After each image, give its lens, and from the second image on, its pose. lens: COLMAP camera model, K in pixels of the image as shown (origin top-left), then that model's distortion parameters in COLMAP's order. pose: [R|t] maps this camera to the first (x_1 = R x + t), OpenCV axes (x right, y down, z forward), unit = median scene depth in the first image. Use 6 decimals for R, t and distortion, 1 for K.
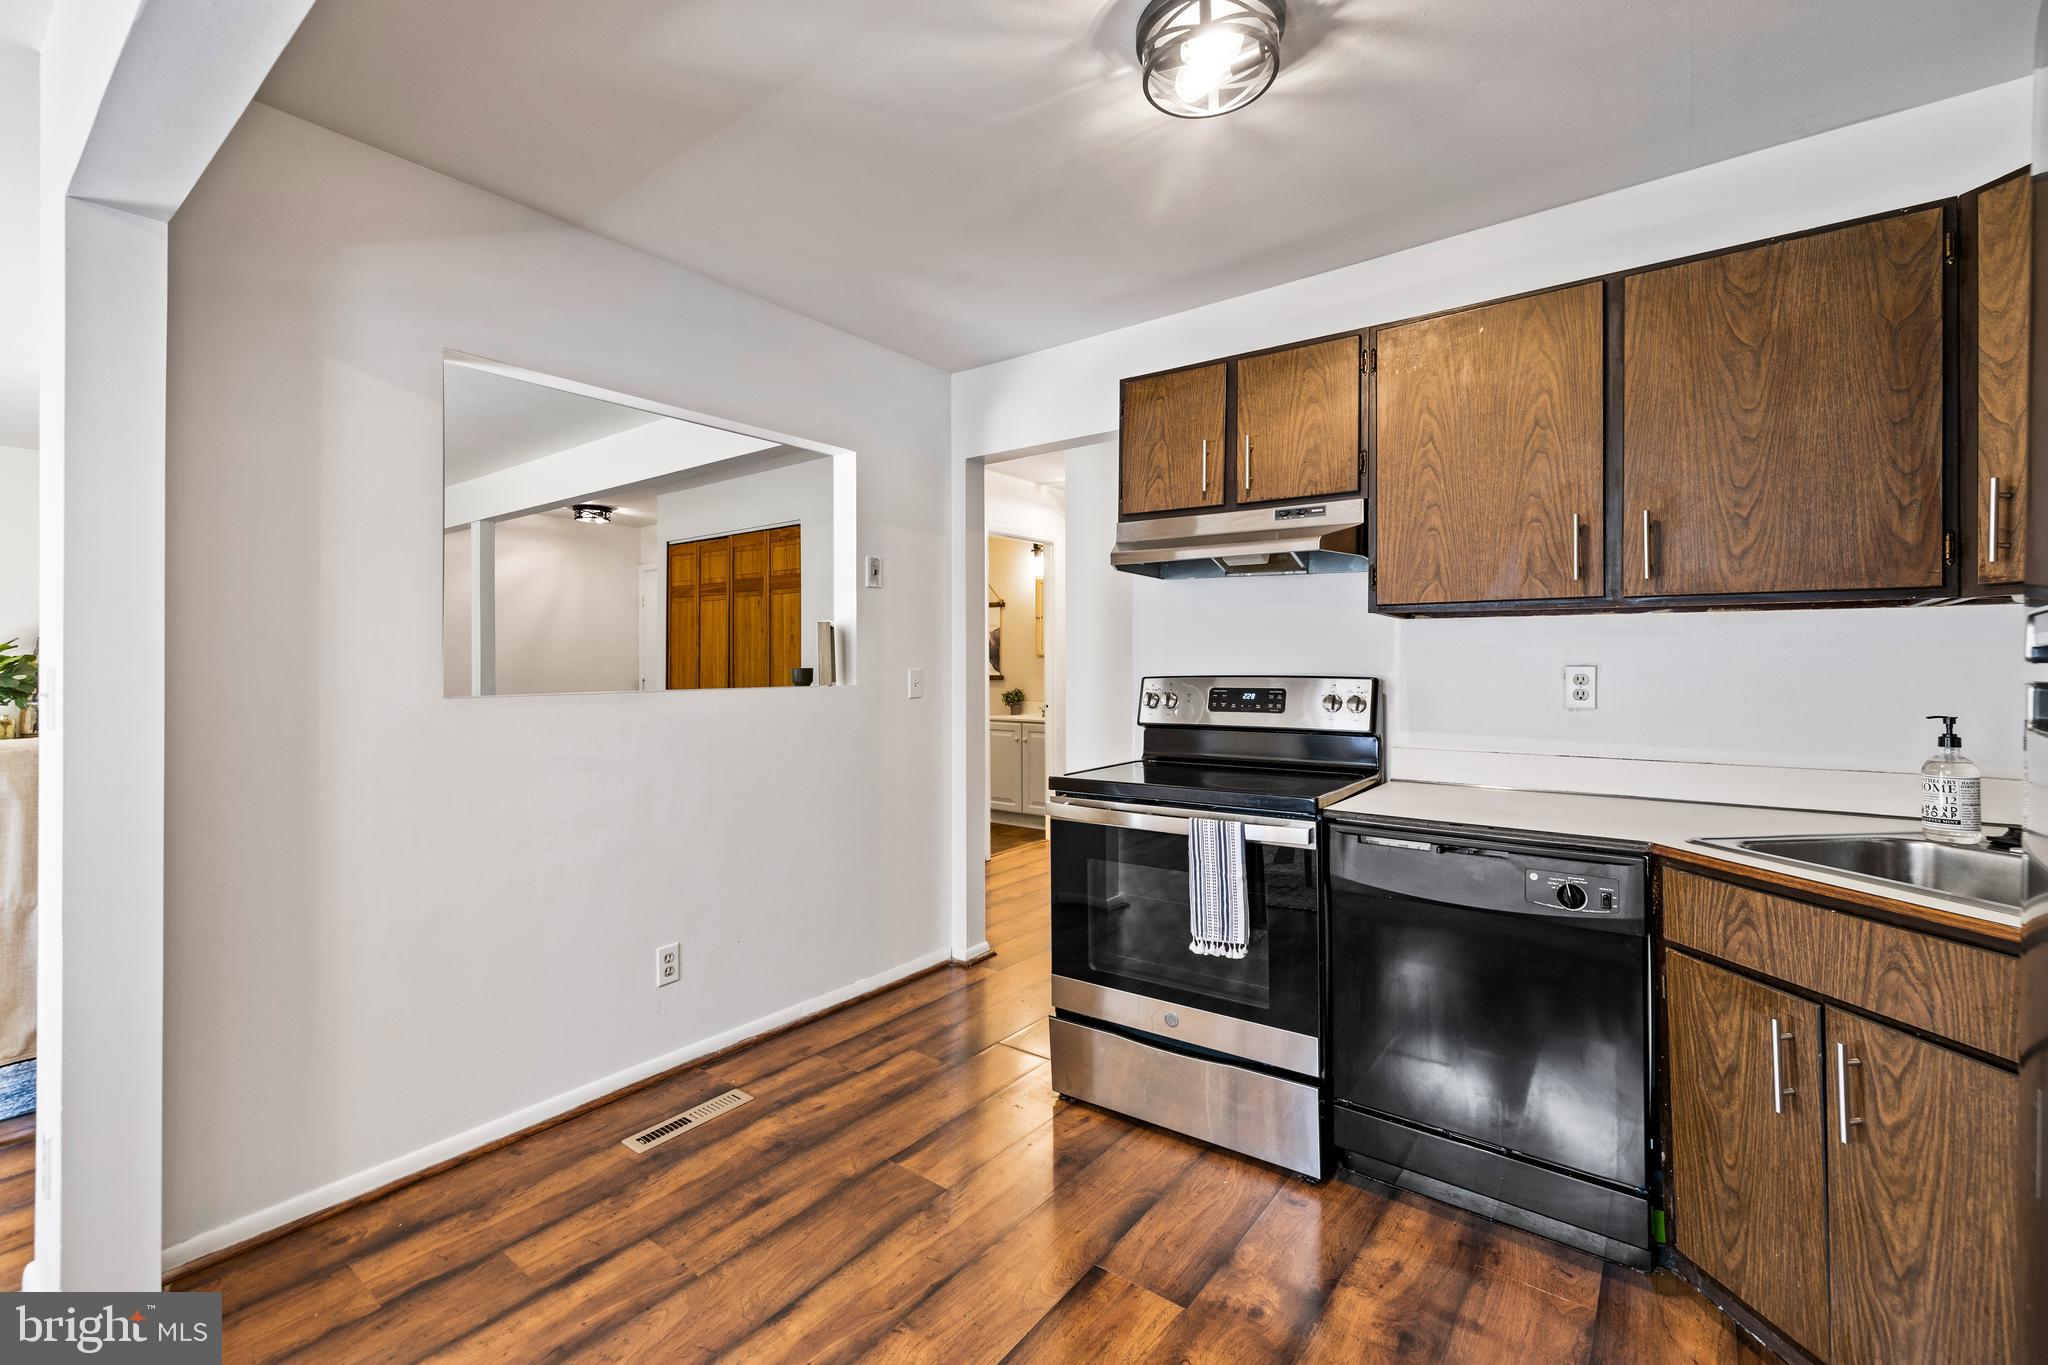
lens RADIAL K [[877.8, 0, 1004.8], [0, 877.8, 653.2], [0, 0, 1]] dist [-0.000307, 0.001792]
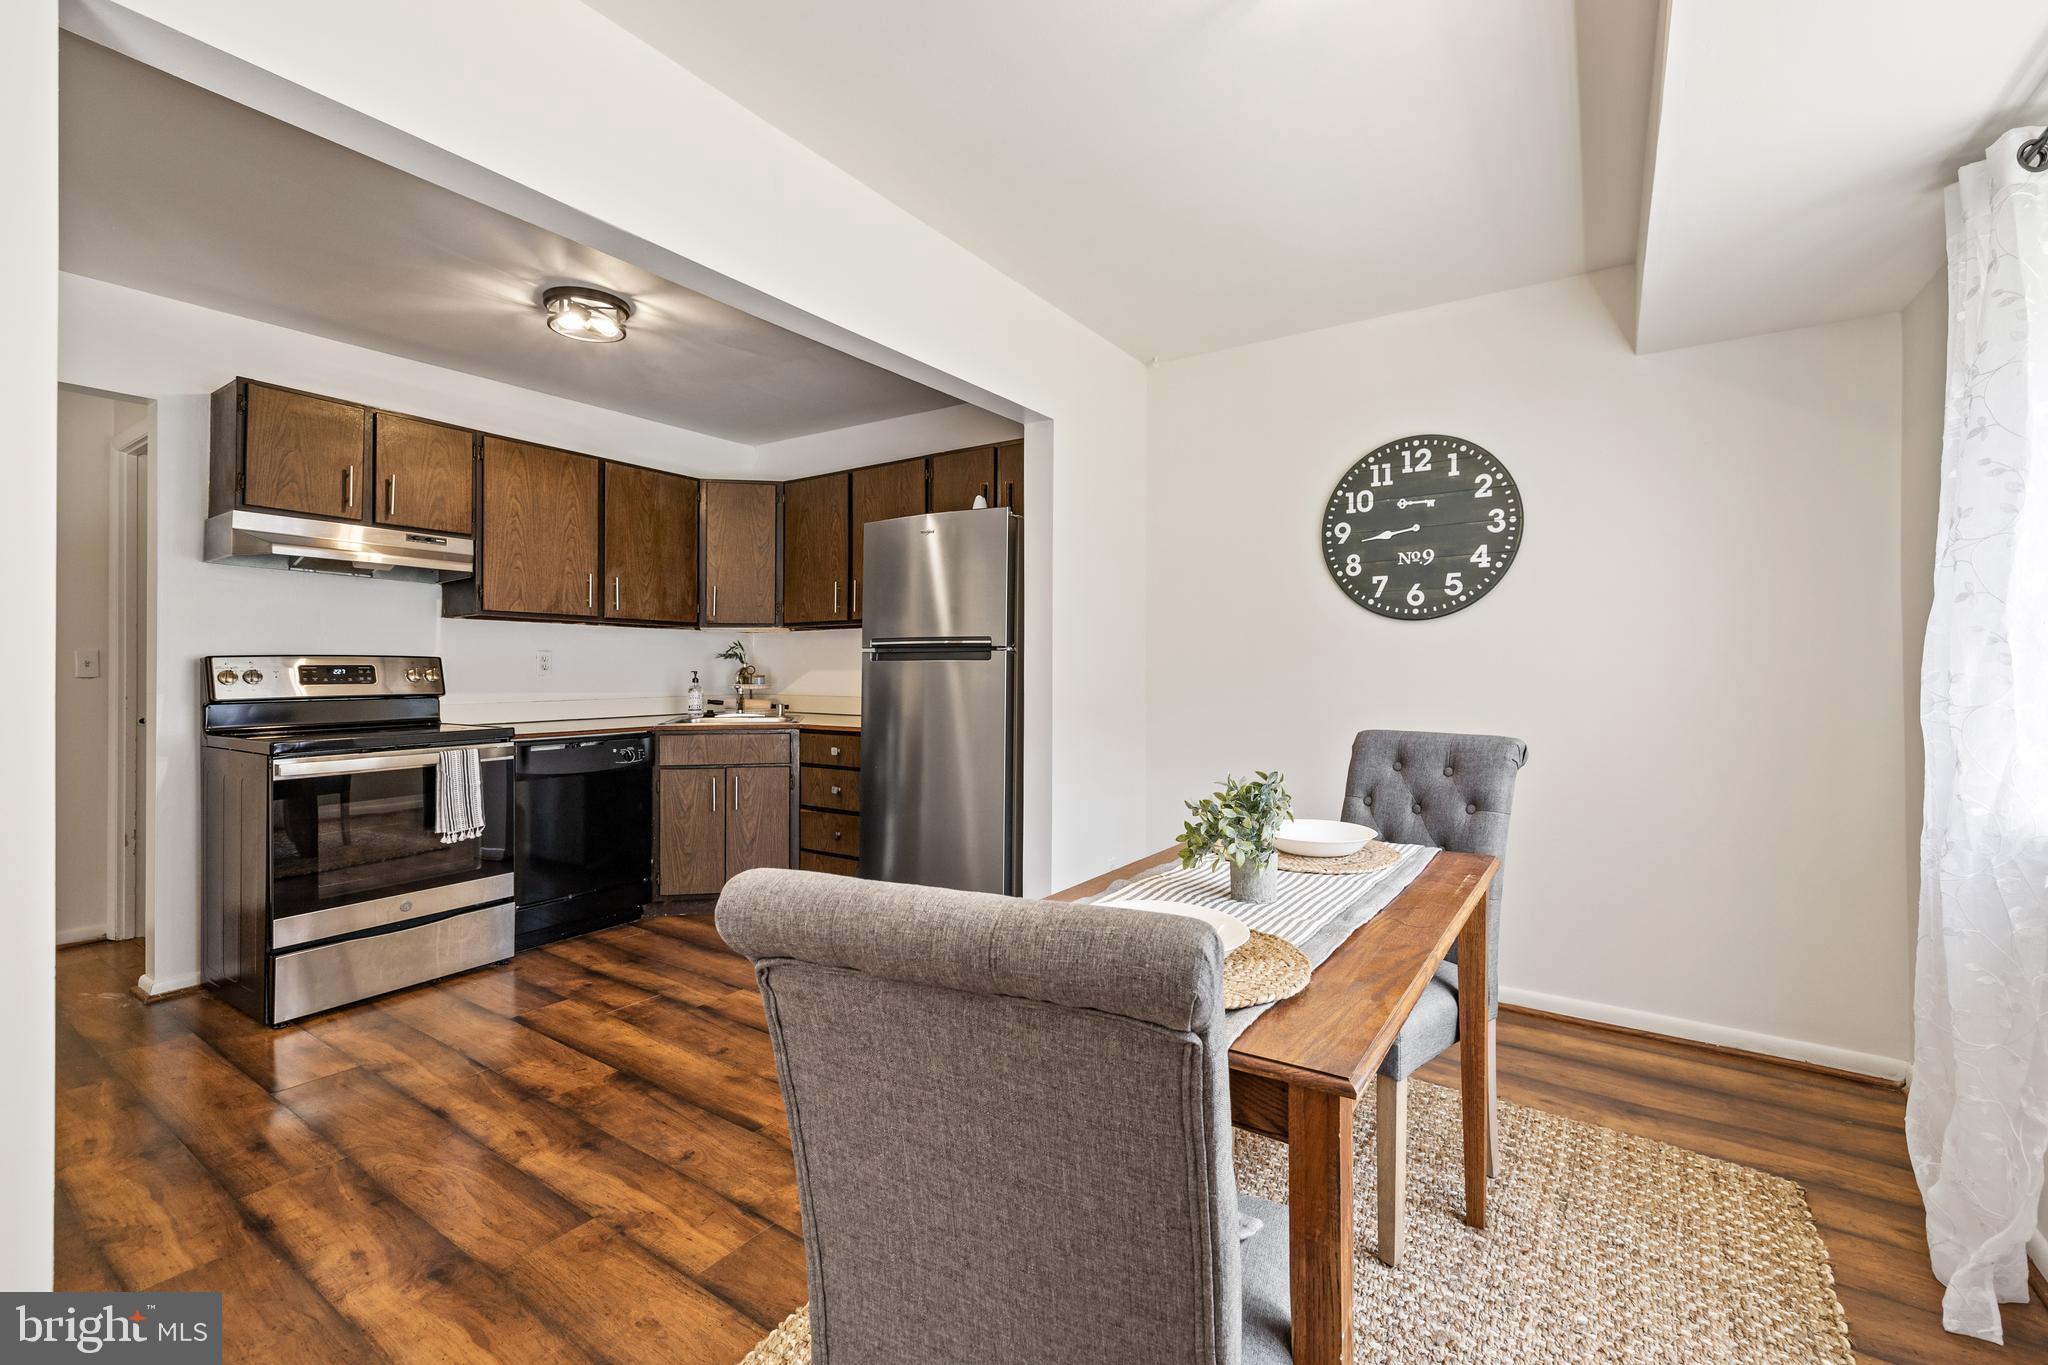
lens RADIAL K [[877.8, 0, 1010.6], [0, 877.8, 666.0], [0, 0, 1]] dist [-0.000307, 0.001792]
pose [[-0.066358, 0.003450, 0.997790, -1.194254], [-0.015021, 0.999877, -0.004457, 0.037556], [-0.997683, -0.015284, -0.066298, 0.156810]]
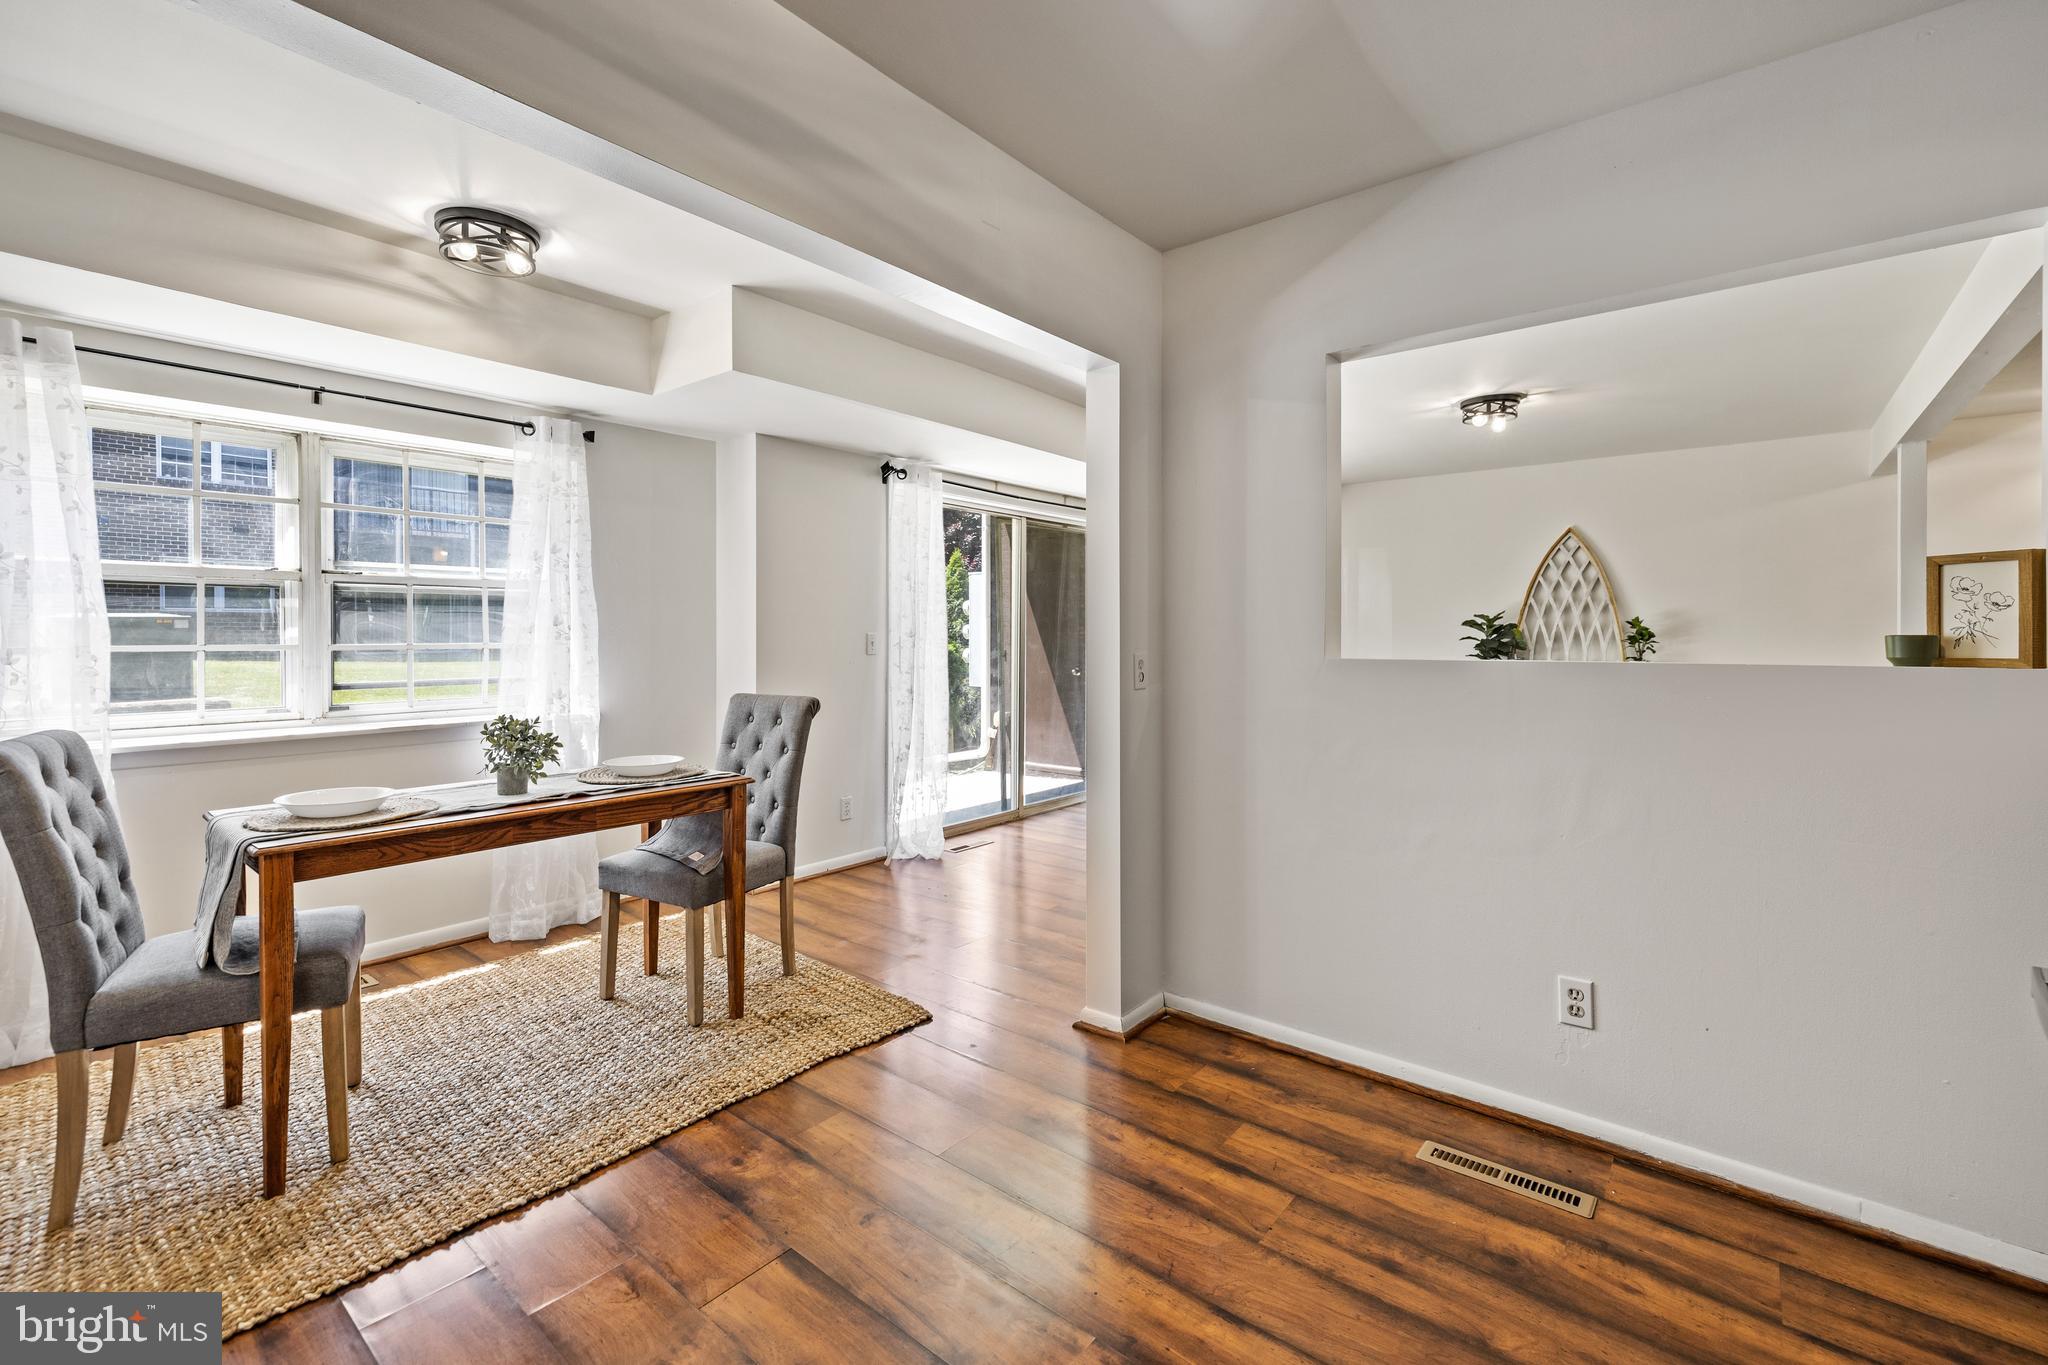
lens RADIAL K [[877.8, 0, 993.0], [0, 877.8, 644.1], [0, 0, 1]] dist [-0.000307, 0.001792]
pose [[-0.037944, 0.015755, -0.999156, 0.490874], [0.011100, 0.999821, 0.015344, 0.009157], [0.999218, -0.010508, -0.038112, 0.564888]]
